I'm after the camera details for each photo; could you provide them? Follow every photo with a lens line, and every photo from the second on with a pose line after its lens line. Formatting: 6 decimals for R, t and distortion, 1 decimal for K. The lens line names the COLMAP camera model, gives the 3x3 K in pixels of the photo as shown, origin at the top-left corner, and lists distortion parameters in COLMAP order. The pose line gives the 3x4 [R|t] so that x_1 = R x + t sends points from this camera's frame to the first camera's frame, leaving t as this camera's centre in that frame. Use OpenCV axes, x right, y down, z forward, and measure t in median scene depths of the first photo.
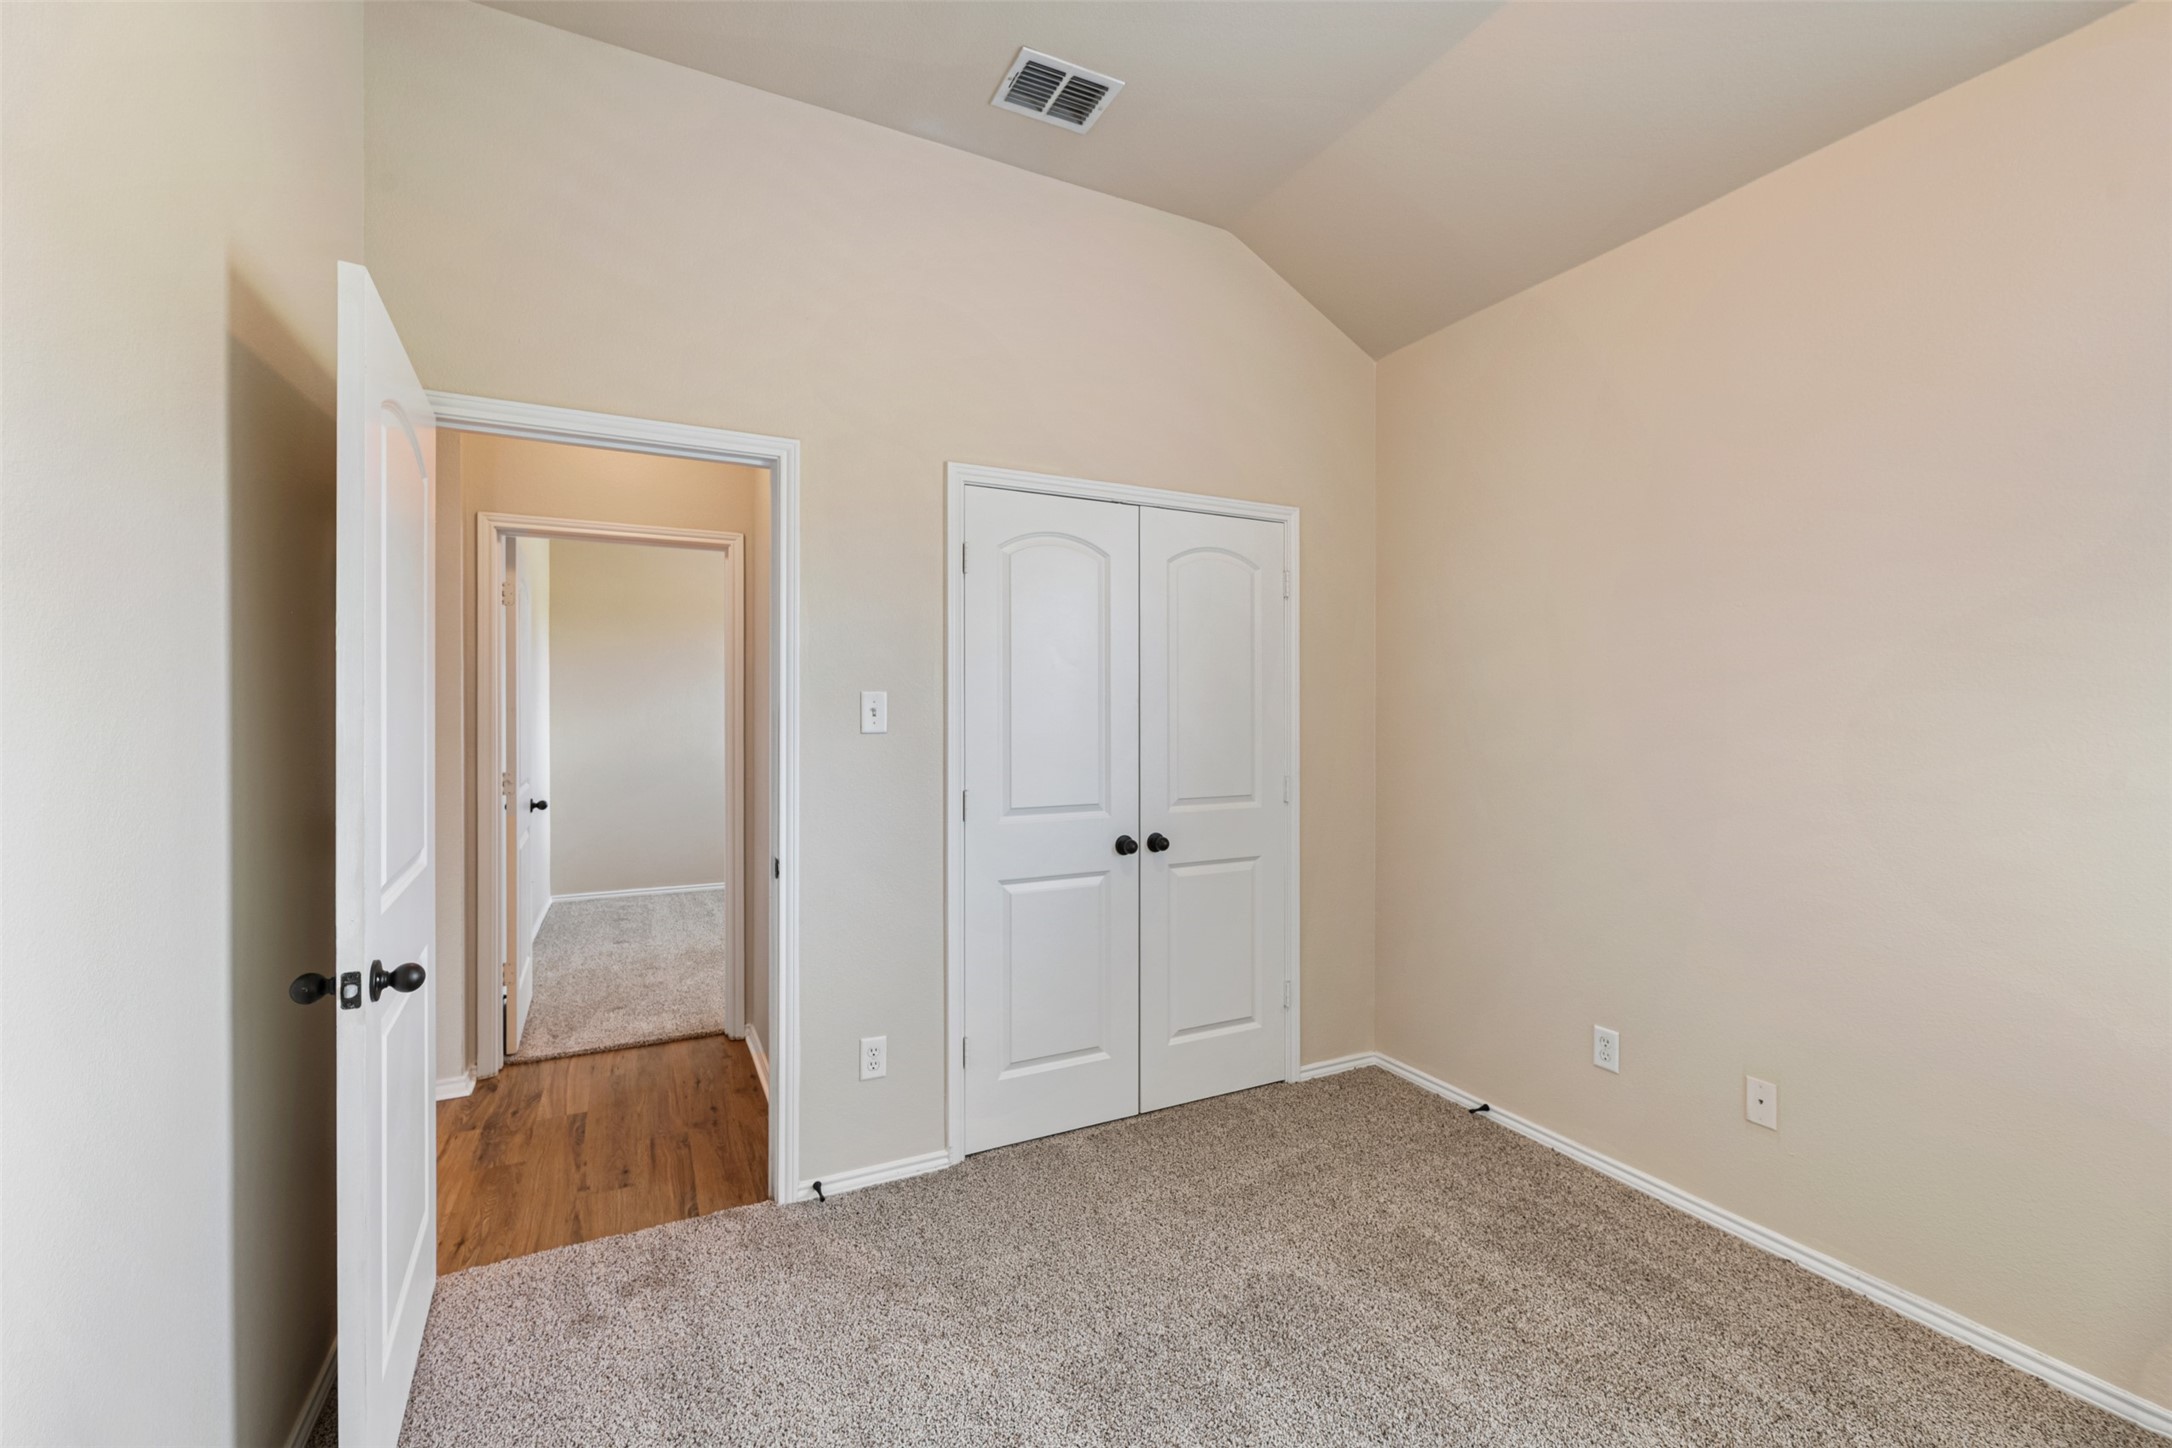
lens RADIAL K [[892.3, 0, 1092.7], [0, 892.3, 724.3], [0, 0, 1]] dist [-0.004301, -0.001038]
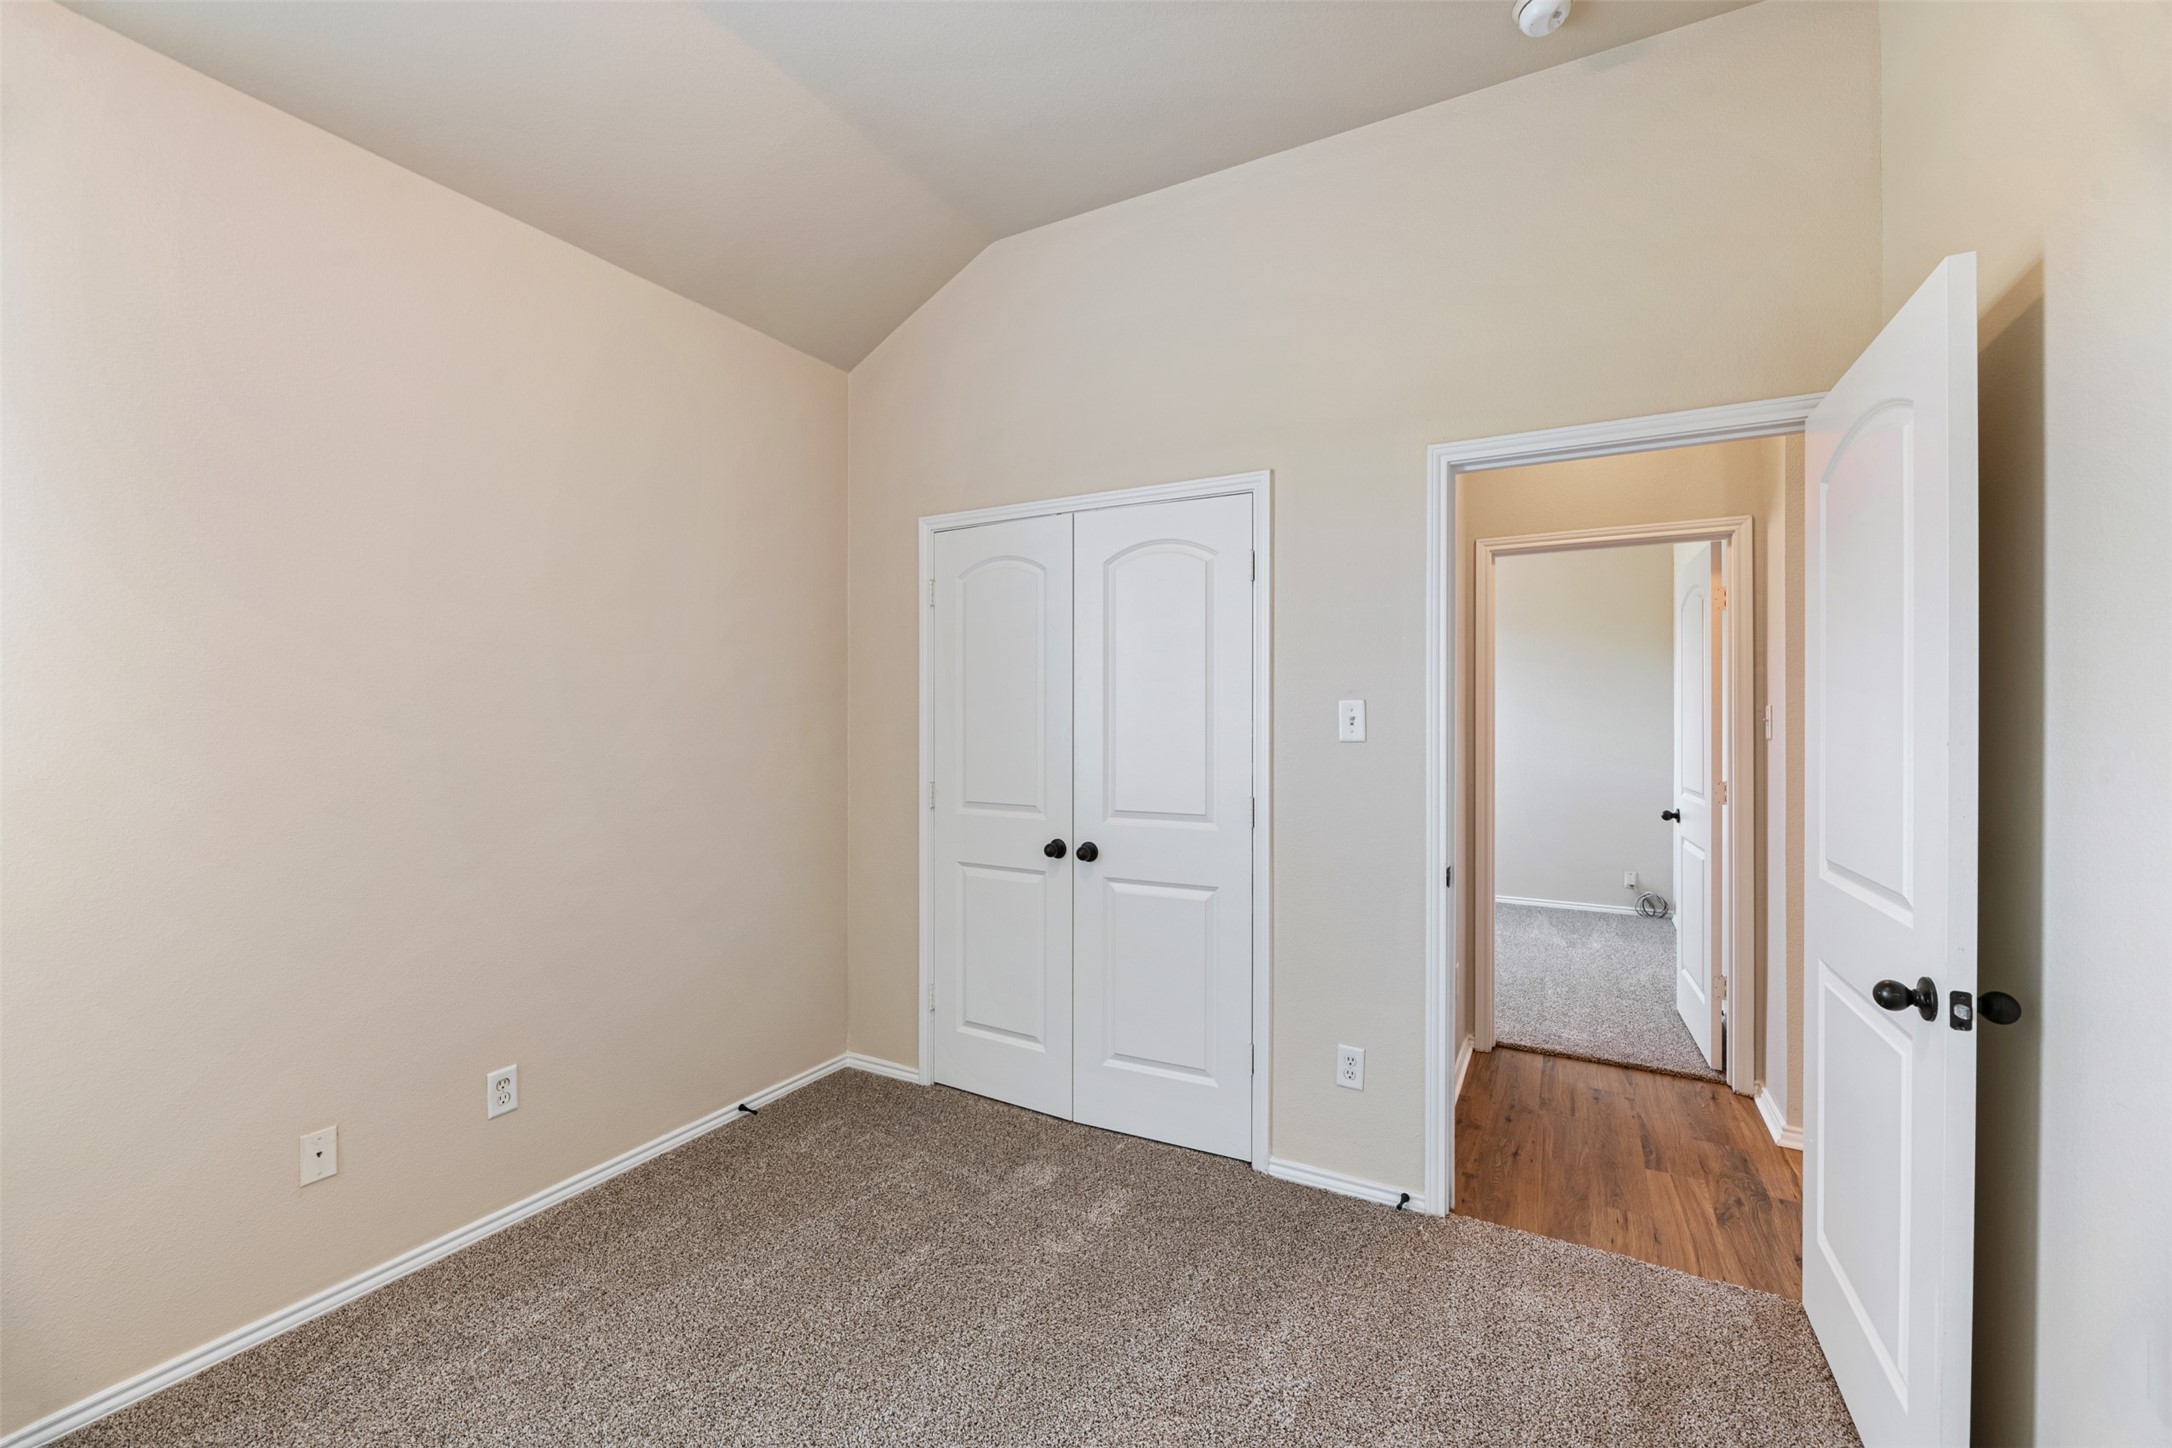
lens RADIAL K [[892.3, 0, 1089.8], [0, 892.3, 721.0], [0, 0, 1]] dist [-0.004301, -0.001038]
pose [[-0.565692, 0.000284, 0.824616, -0.979067], [0.012931, 0.999880, 0.008527, -0.027031], [-0.824515, 0.015487, -0.565628, 1.938264]]
